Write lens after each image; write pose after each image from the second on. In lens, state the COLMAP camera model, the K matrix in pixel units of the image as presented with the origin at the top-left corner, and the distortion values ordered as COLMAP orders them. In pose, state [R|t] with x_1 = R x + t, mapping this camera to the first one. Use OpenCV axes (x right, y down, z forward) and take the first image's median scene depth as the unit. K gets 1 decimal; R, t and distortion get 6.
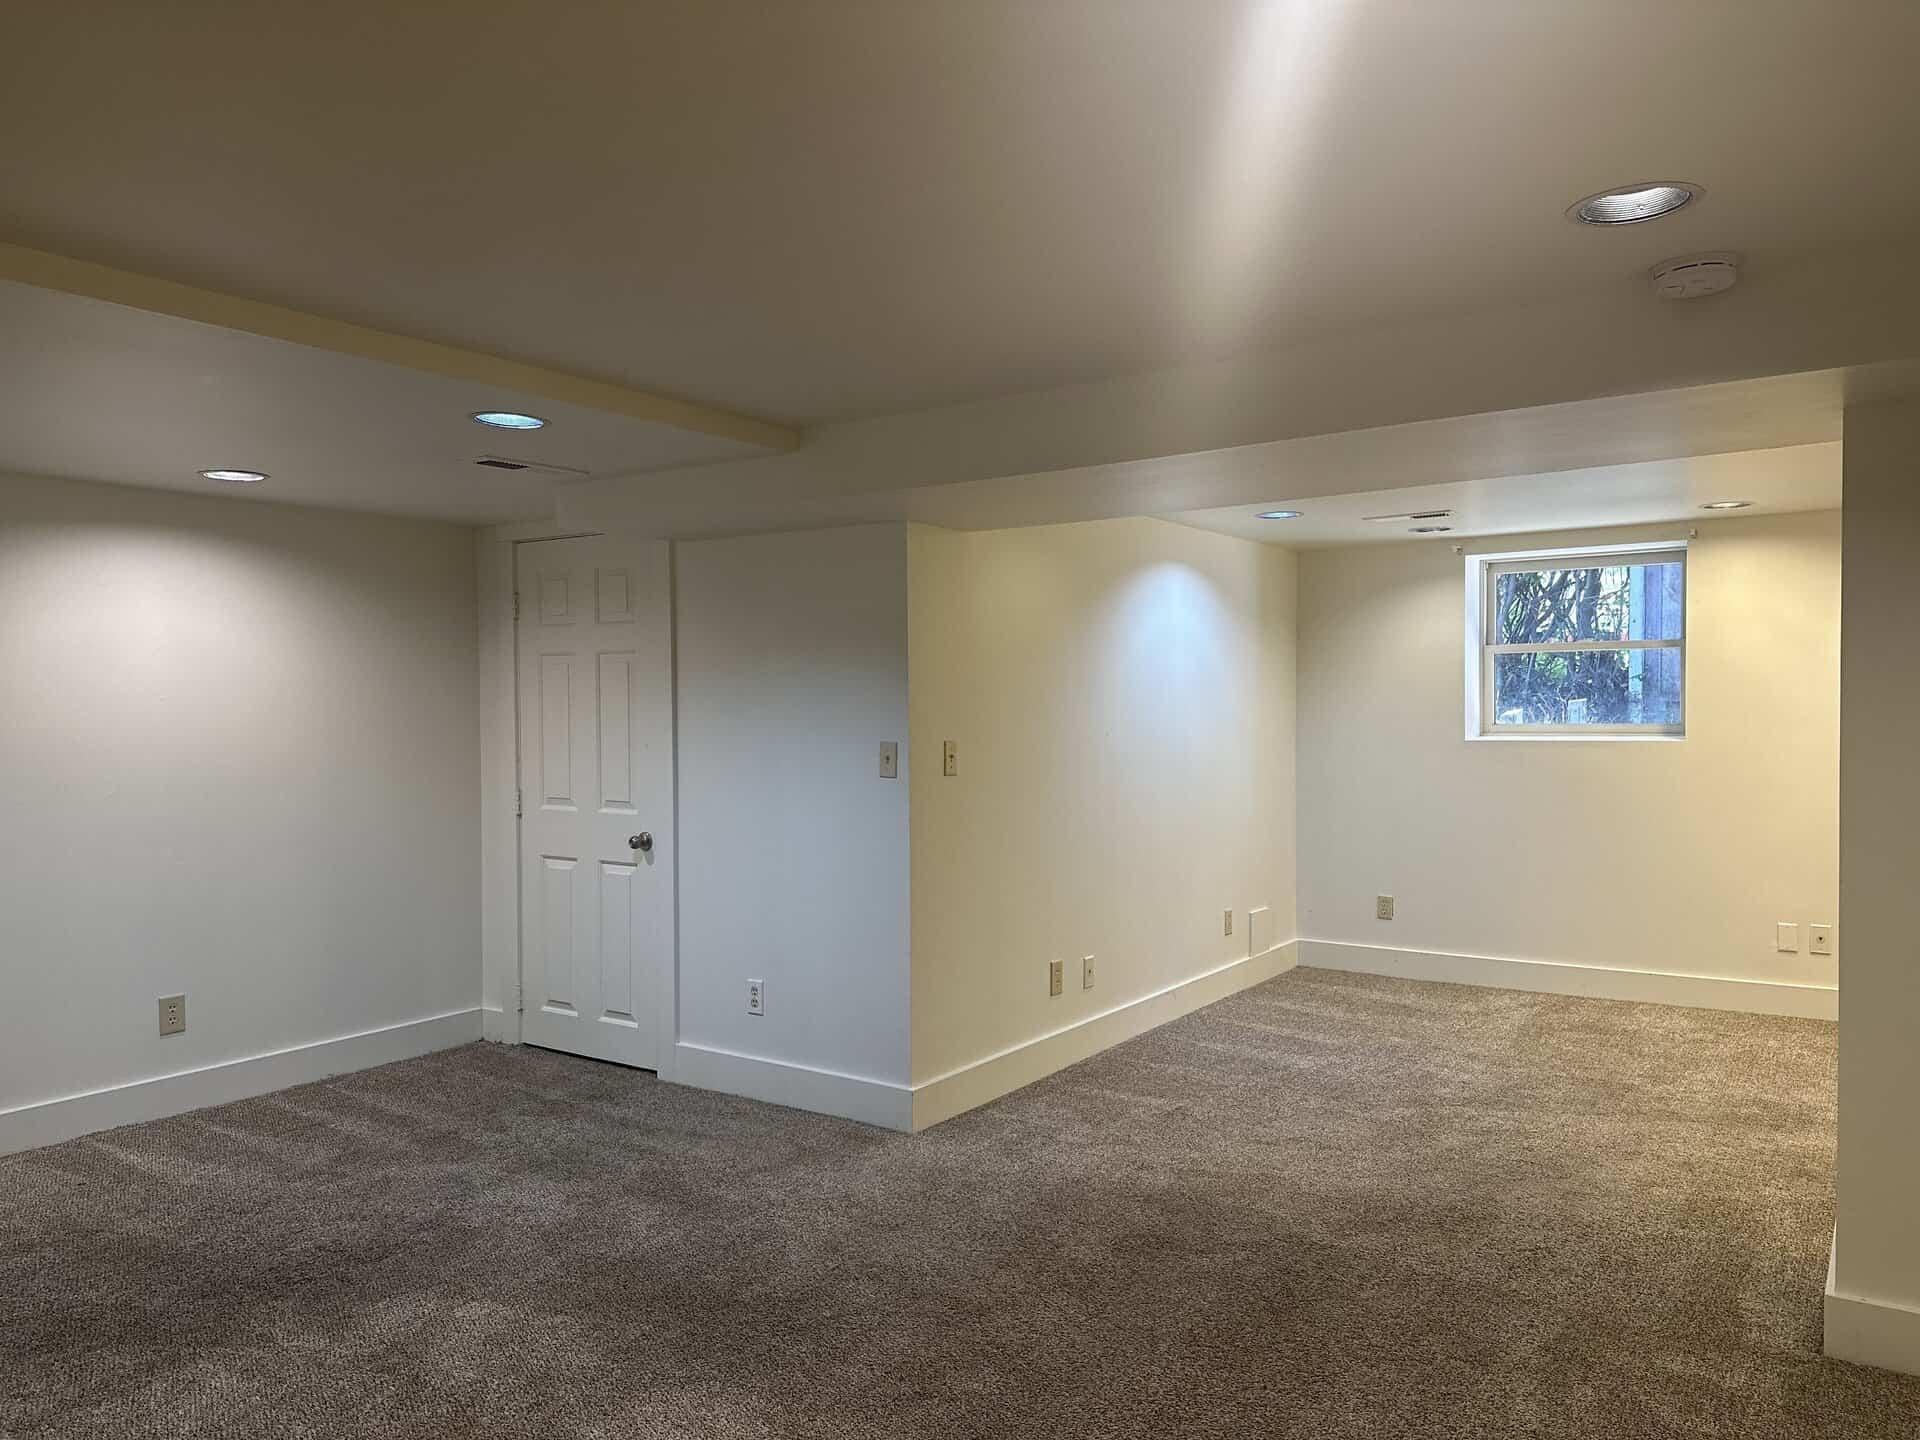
lens RADIAL K [[1350.9, 0, 951.2], [0, 1350.9, 718.3], [0, 0, 1]] dist [0.032720, -0.033986]
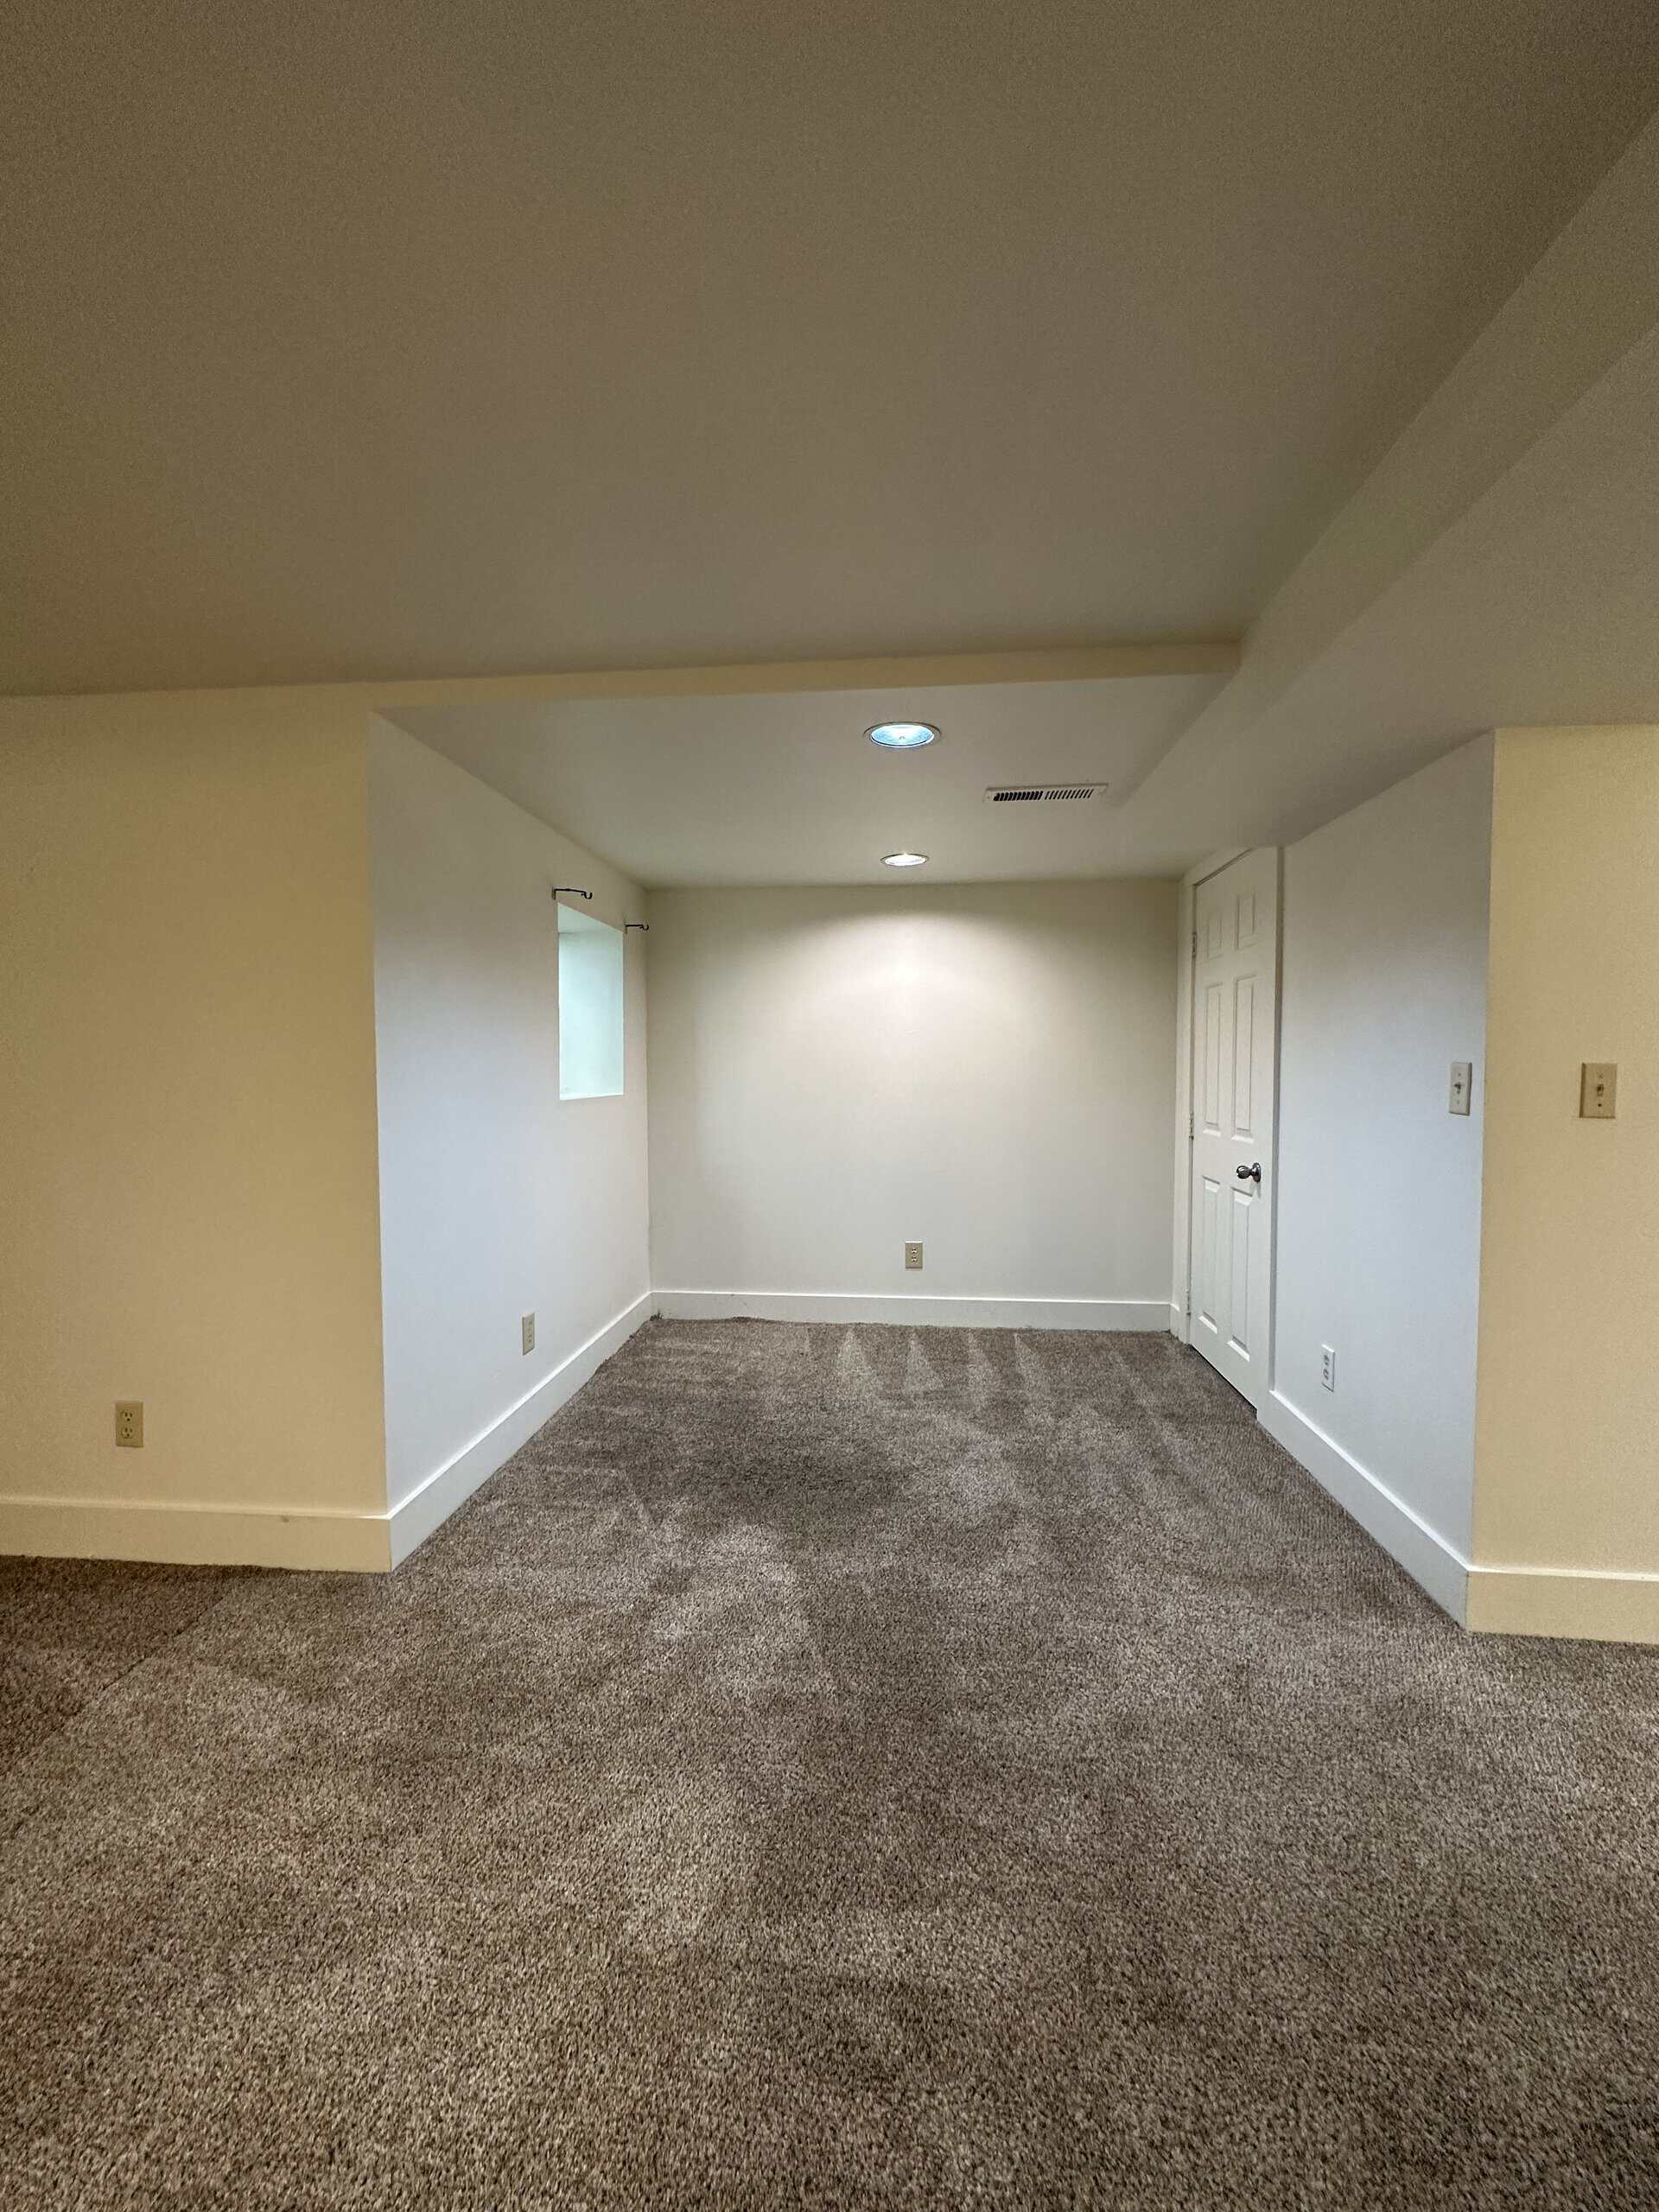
lens RADIAL K [[876.1, 0, 830.7], [0, 876.1, 1109.1], [0, 0, 1]] dist [0.003880, -0.000413]
pose [[0.492723, 0.044825, -0.869031, 0.181096], [-0.009681, 0.998893, 0.046035, 0.022847], [0.870132, -0.014269, 0.492612, 0.480062]]
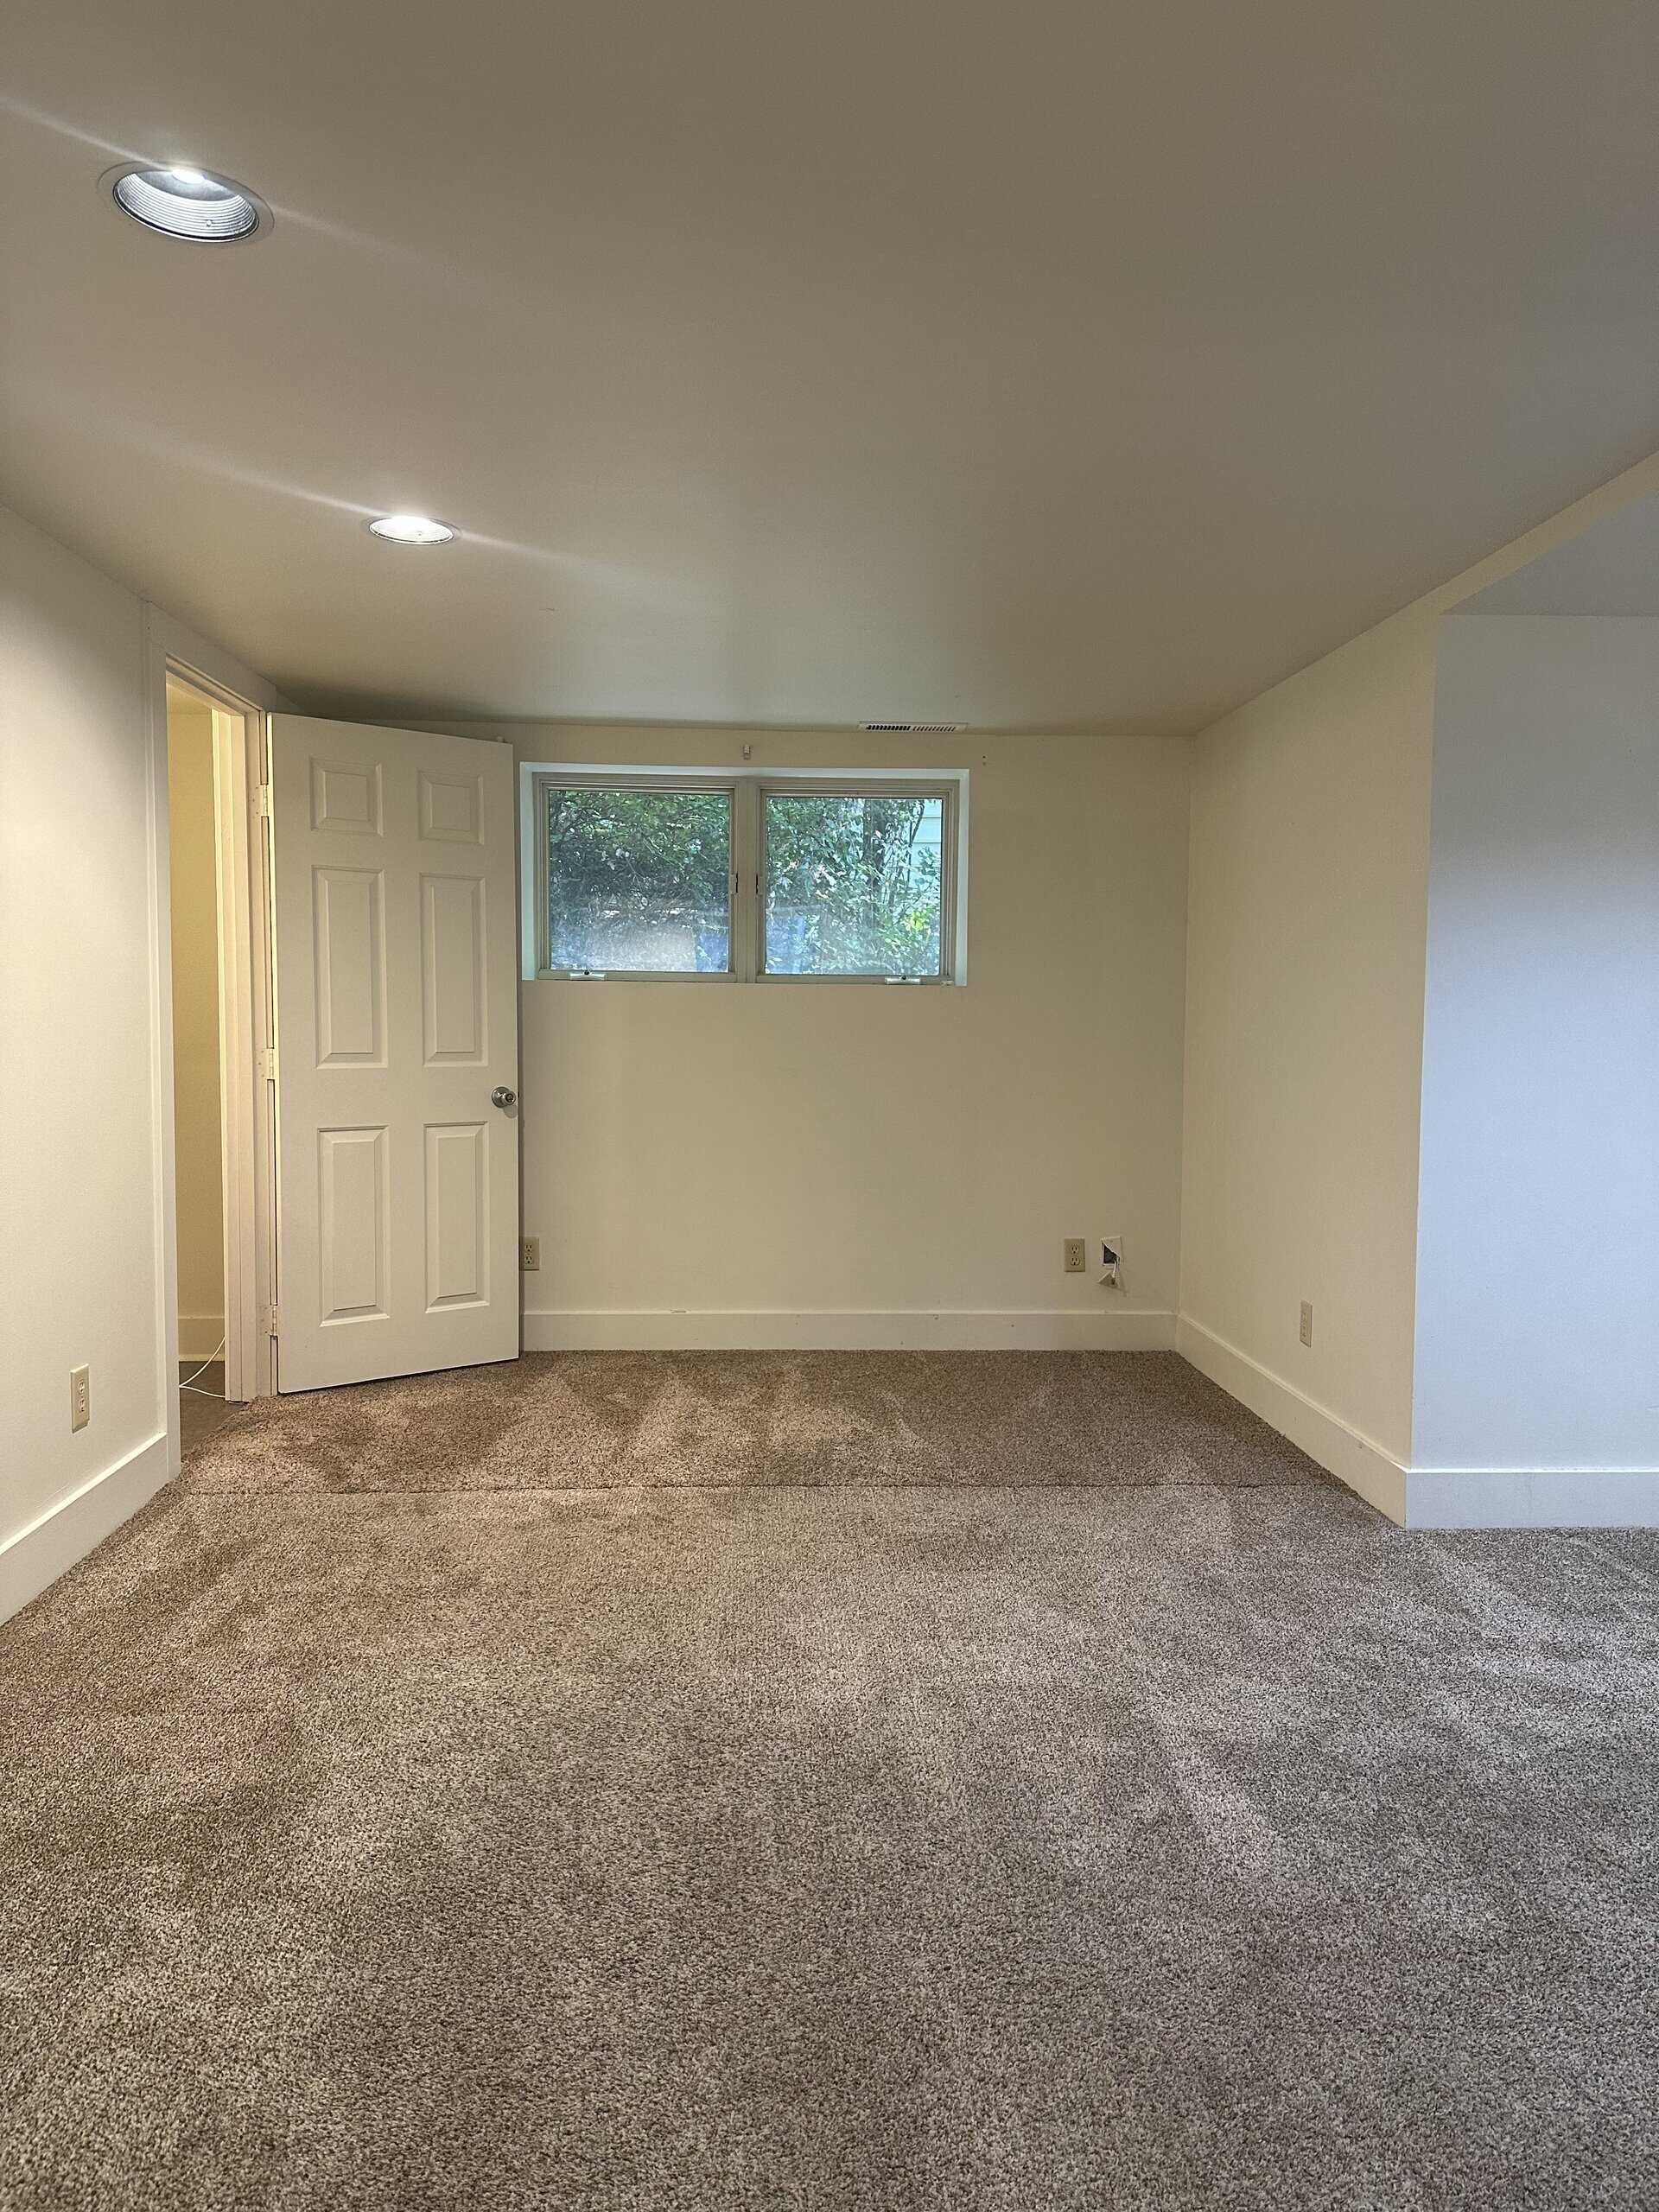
lens RADIAL K [[1556.4, 0, 828.8], [0, 1556.4, 1117.5], [0, 0, 1]] dist [0.032720, -0.033986]
pose [[-0.793034, 0.041597, -0.607755, 0.376603], [-0.007354, 0.996940, 0.077830, 0.027803], [0.609132, 0.066191, -0.790301, 0.951746]]
